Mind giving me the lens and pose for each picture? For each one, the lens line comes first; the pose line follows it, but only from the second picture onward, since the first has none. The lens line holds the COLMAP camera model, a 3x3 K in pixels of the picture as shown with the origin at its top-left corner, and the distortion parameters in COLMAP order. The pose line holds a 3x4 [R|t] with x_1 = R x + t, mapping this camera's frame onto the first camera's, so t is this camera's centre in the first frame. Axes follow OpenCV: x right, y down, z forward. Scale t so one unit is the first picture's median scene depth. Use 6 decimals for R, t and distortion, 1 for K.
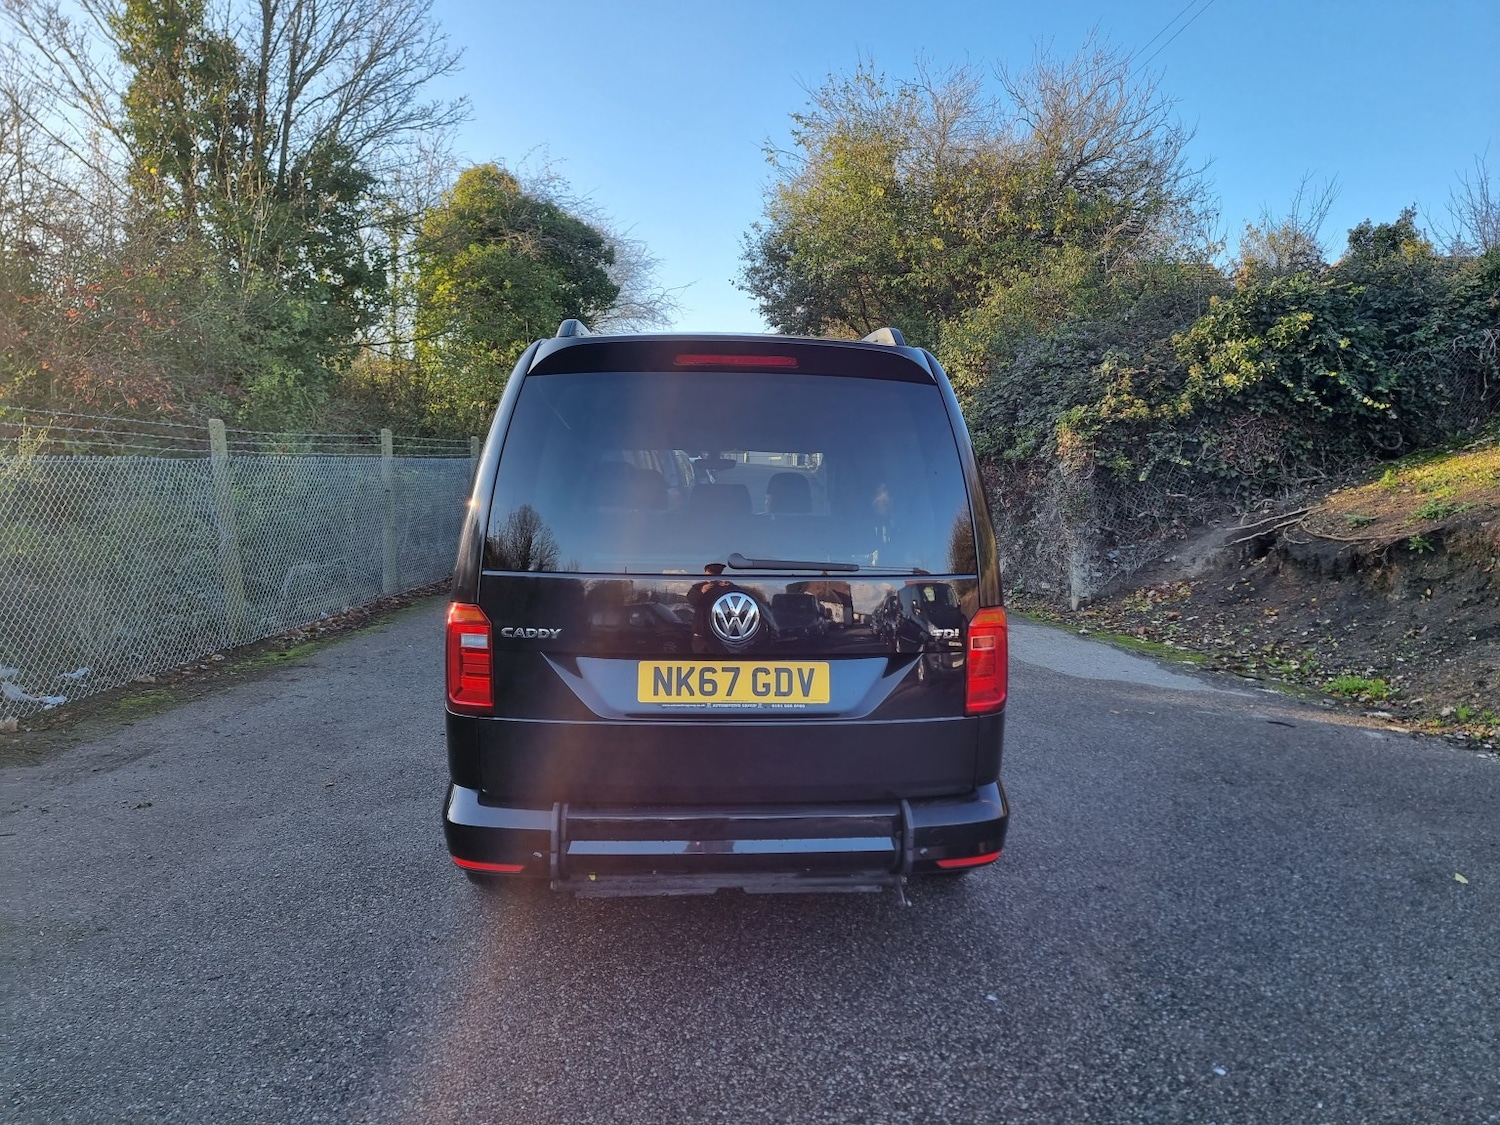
lens RADIAL K [[1037.1, 0, 760.5], [0, 1037.1, 570.5], [0, 0, 1]] dist [0.075249, -0.054402]
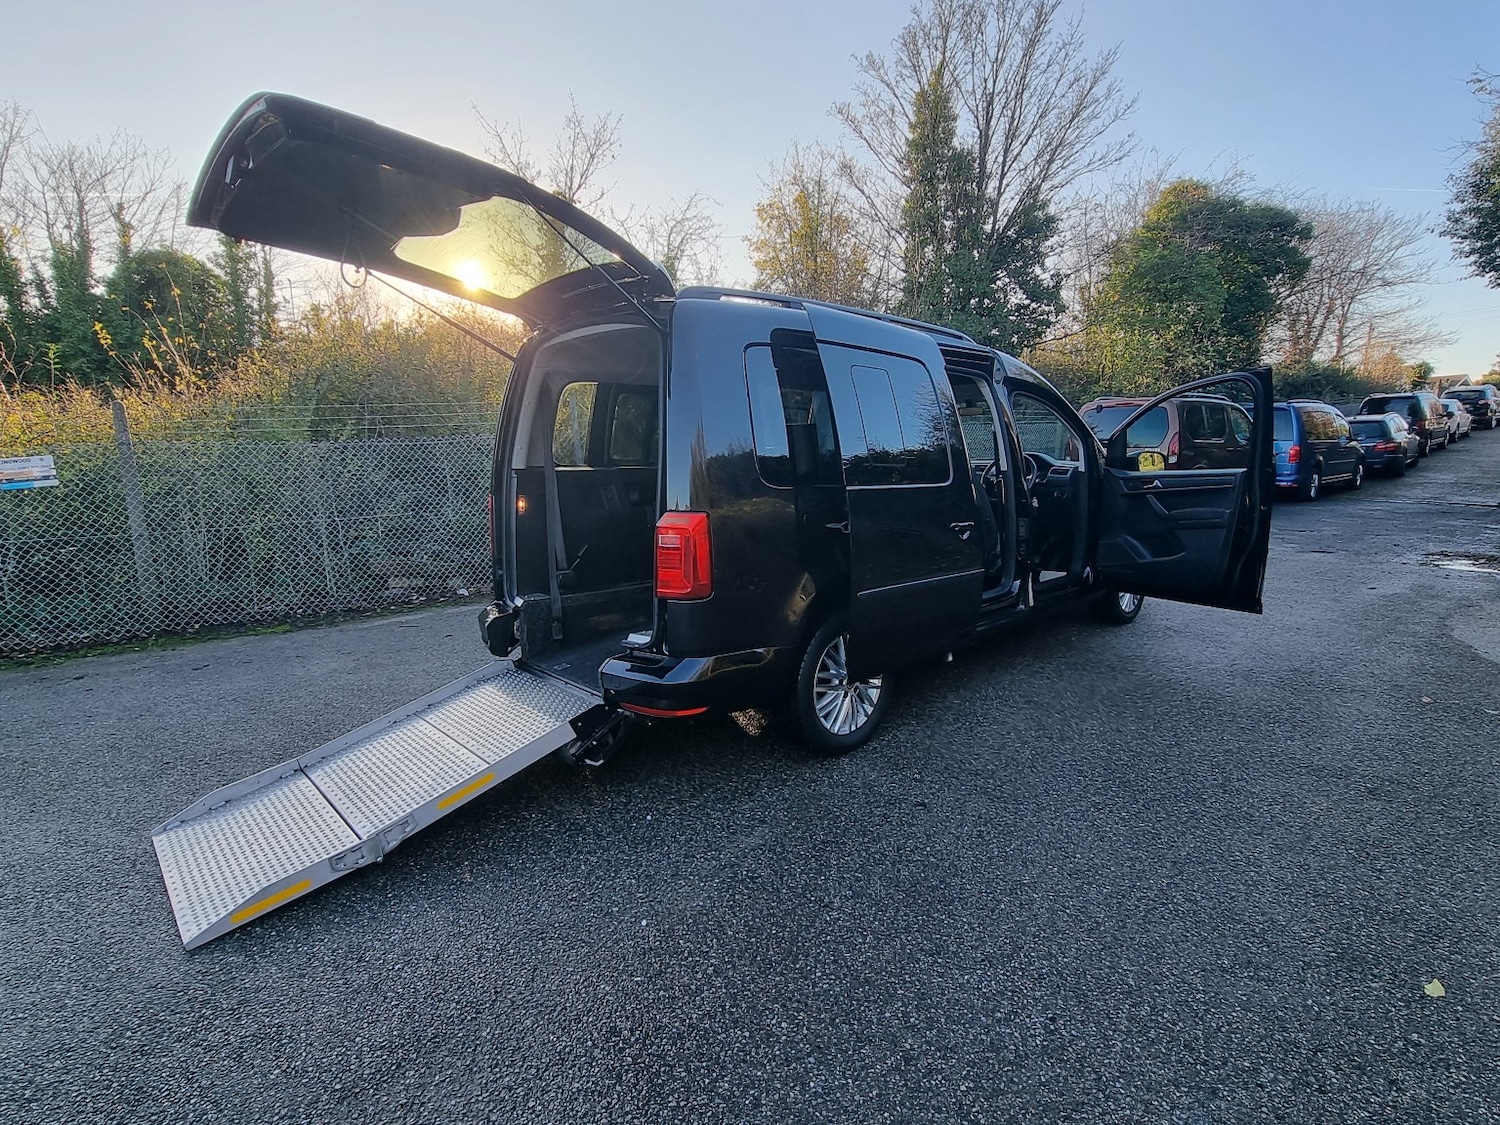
lens RADIAL K [[745.5, 0, 758.6], [0, 745.5, 564.9], [0, 0, 1]] dist [-0.003506, 0.000429]
pose [[0.641550, 0.101782, -0.760298, 0.266054], [-0.050909, 0.994622, 0.090193, 0.003867], [0.765390, -0.019158, 0.643282, 0.146231]]
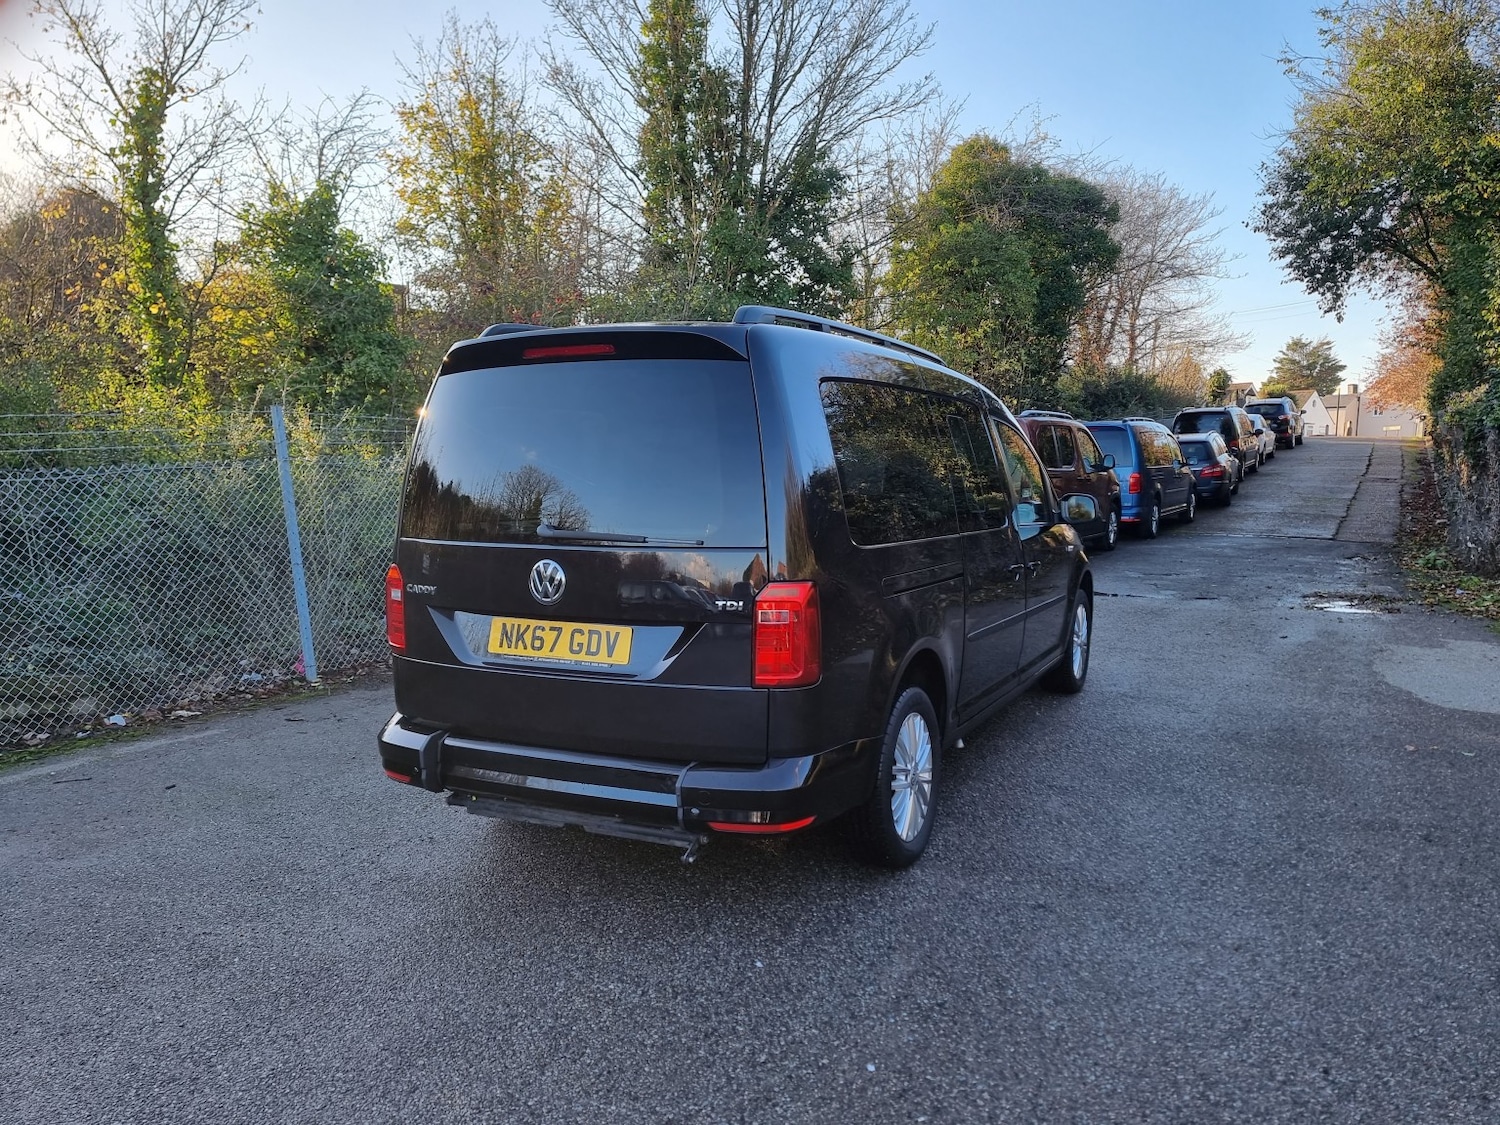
lens RADIAL K [[1106.0, 0, 755.6], [0, 1106.0, 592.4], [0, 0, 1]] dist [0.083316, -0.066393]
pose [[0.863085, 0.036790, -0.503718, 0.207666], [-0.024355, 0.999215, 0.031248, 0.003575], [0.504472, -0.014702, 0.863303, 0.019771]]
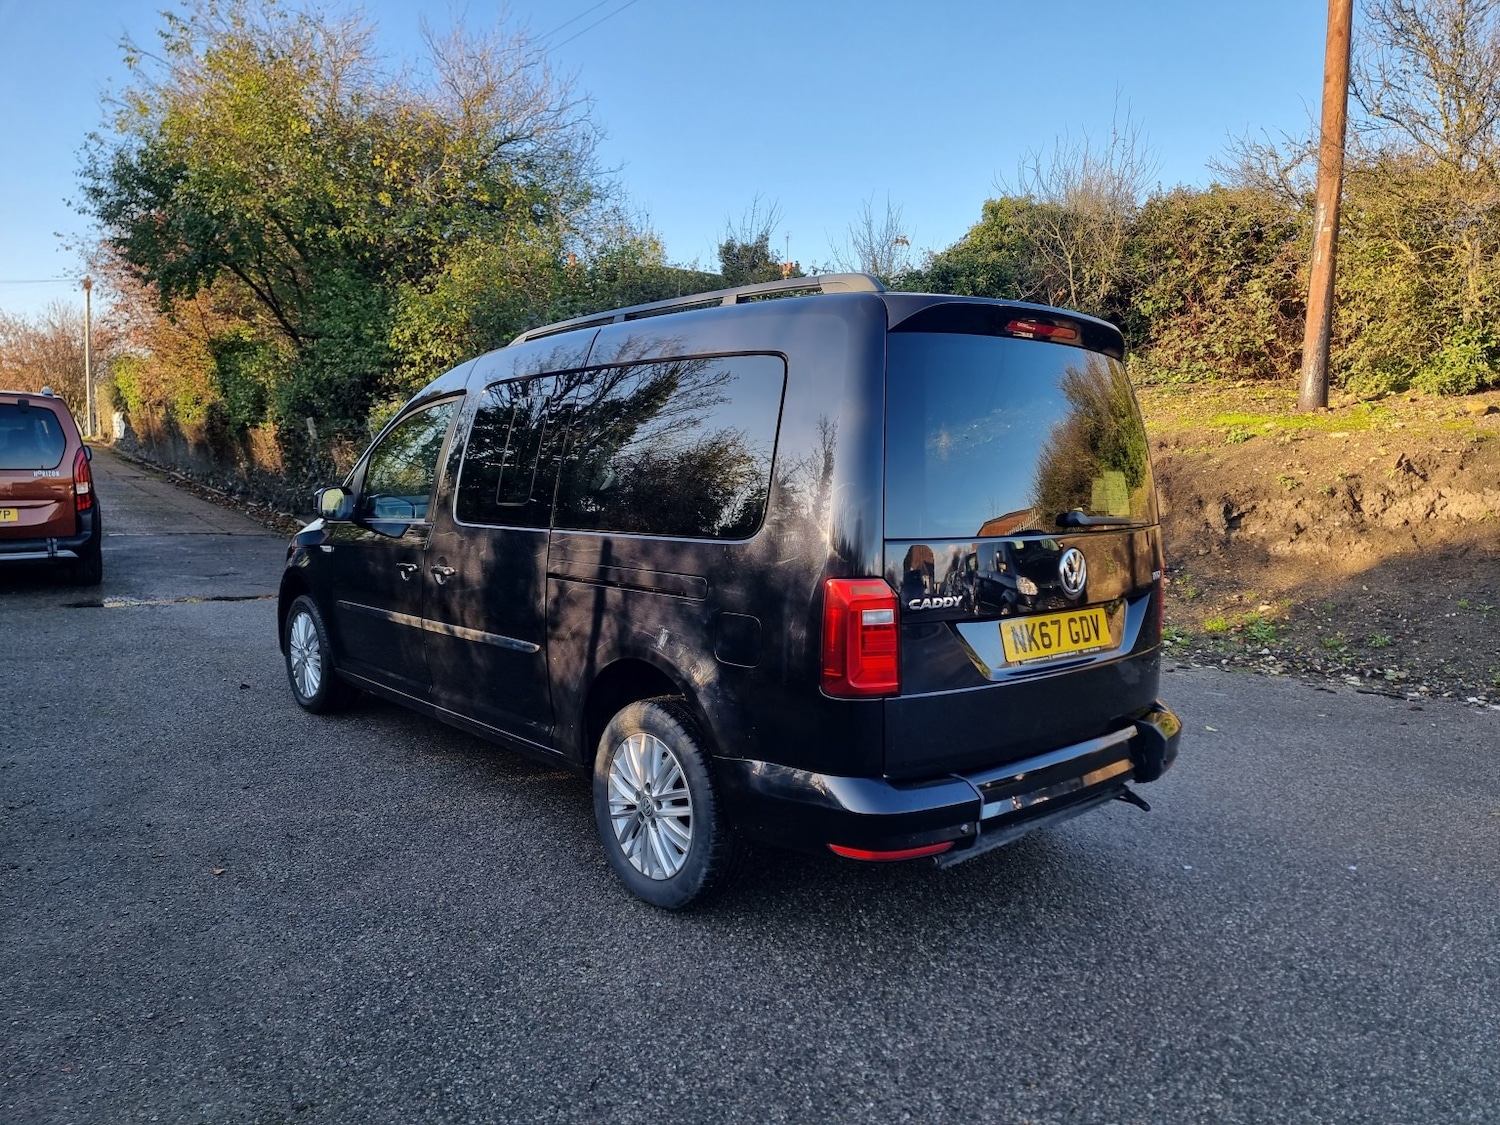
lens RADIAL K [[1037.1, 0, 760.5], [0, 1037.1, 570.5], [0, 0, 1]] dist [0.075249, -0.054402]
pose [[0.790534, -0.068367, 0.608590, -0.250375], [0.055487, 0.997658, 0.039997, -0.004748], [-0.609899, 0.002150, 0.792476, 0.090948]]
